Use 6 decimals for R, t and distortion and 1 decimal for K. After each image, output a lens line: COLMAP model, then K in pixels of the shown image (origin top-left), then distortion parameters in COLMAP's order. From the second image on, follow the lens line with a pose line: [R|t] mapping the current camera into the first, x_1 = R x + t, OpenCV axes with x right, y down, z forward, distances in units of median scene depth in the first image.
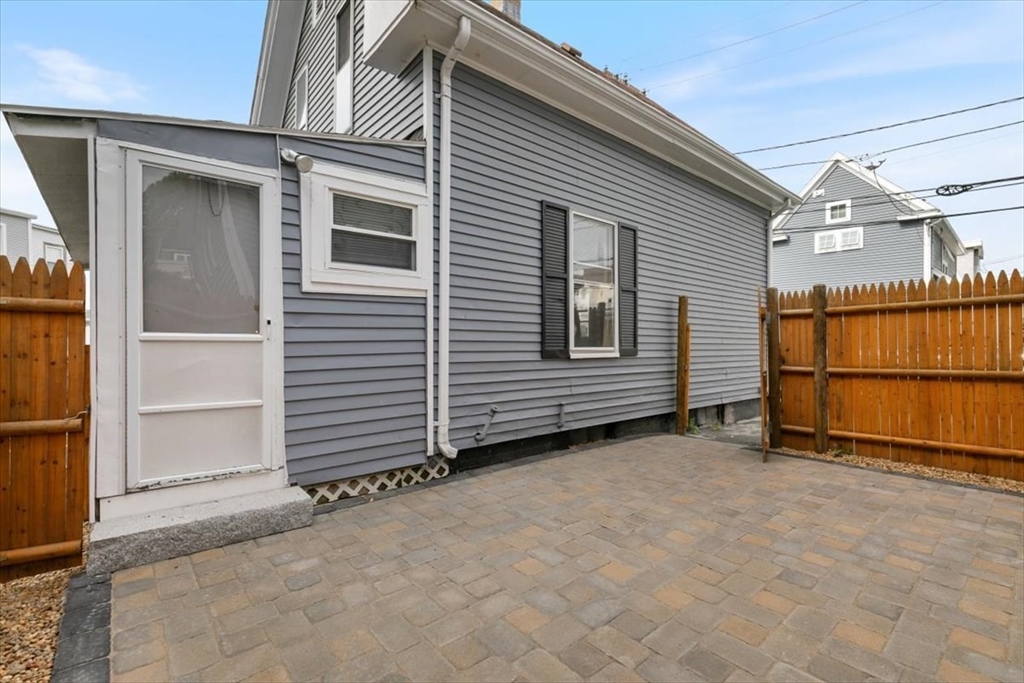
lens RADIAL K [[474.3, 0, 519.1], [0, 474.3, 349.8], [0, 0, 1]] dist [0.015685, -0.000517]
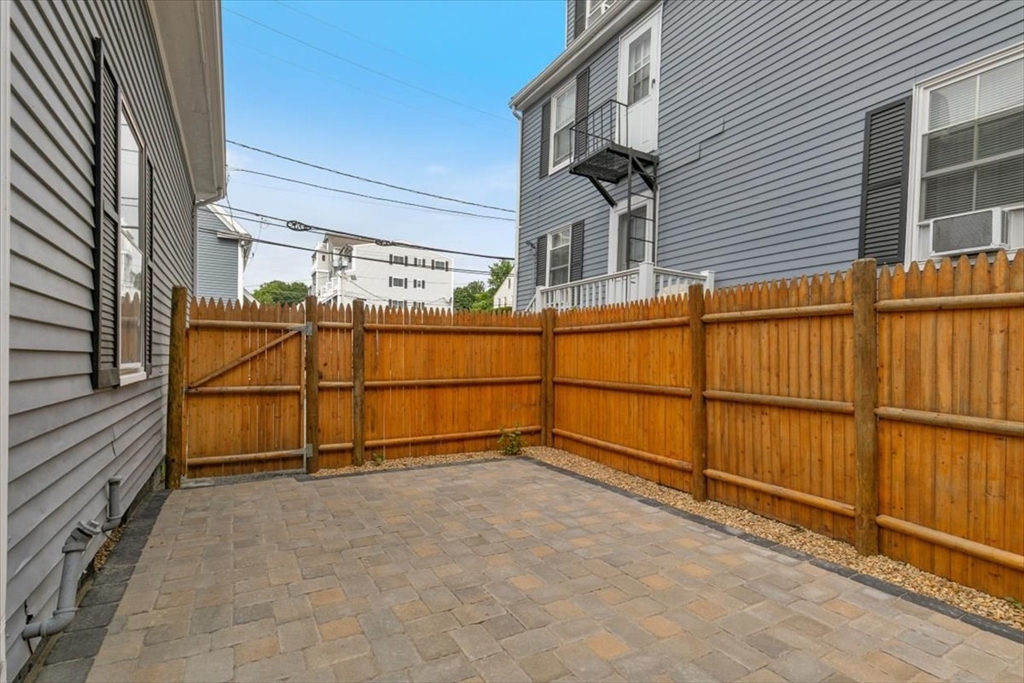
lens RADIAL K [[474.3, 0, 519.1], [0, 474.3, 349.8], [0, 0, 1]] dist [0.015685, -0.000517]
pose [[0.187464, 0.019501, 0.982078, -0.398619], [-0.005216, 0.999809, -0.018857, -0.017317], [-0.982258, -0.001588, 0.187530, 0.619301]]
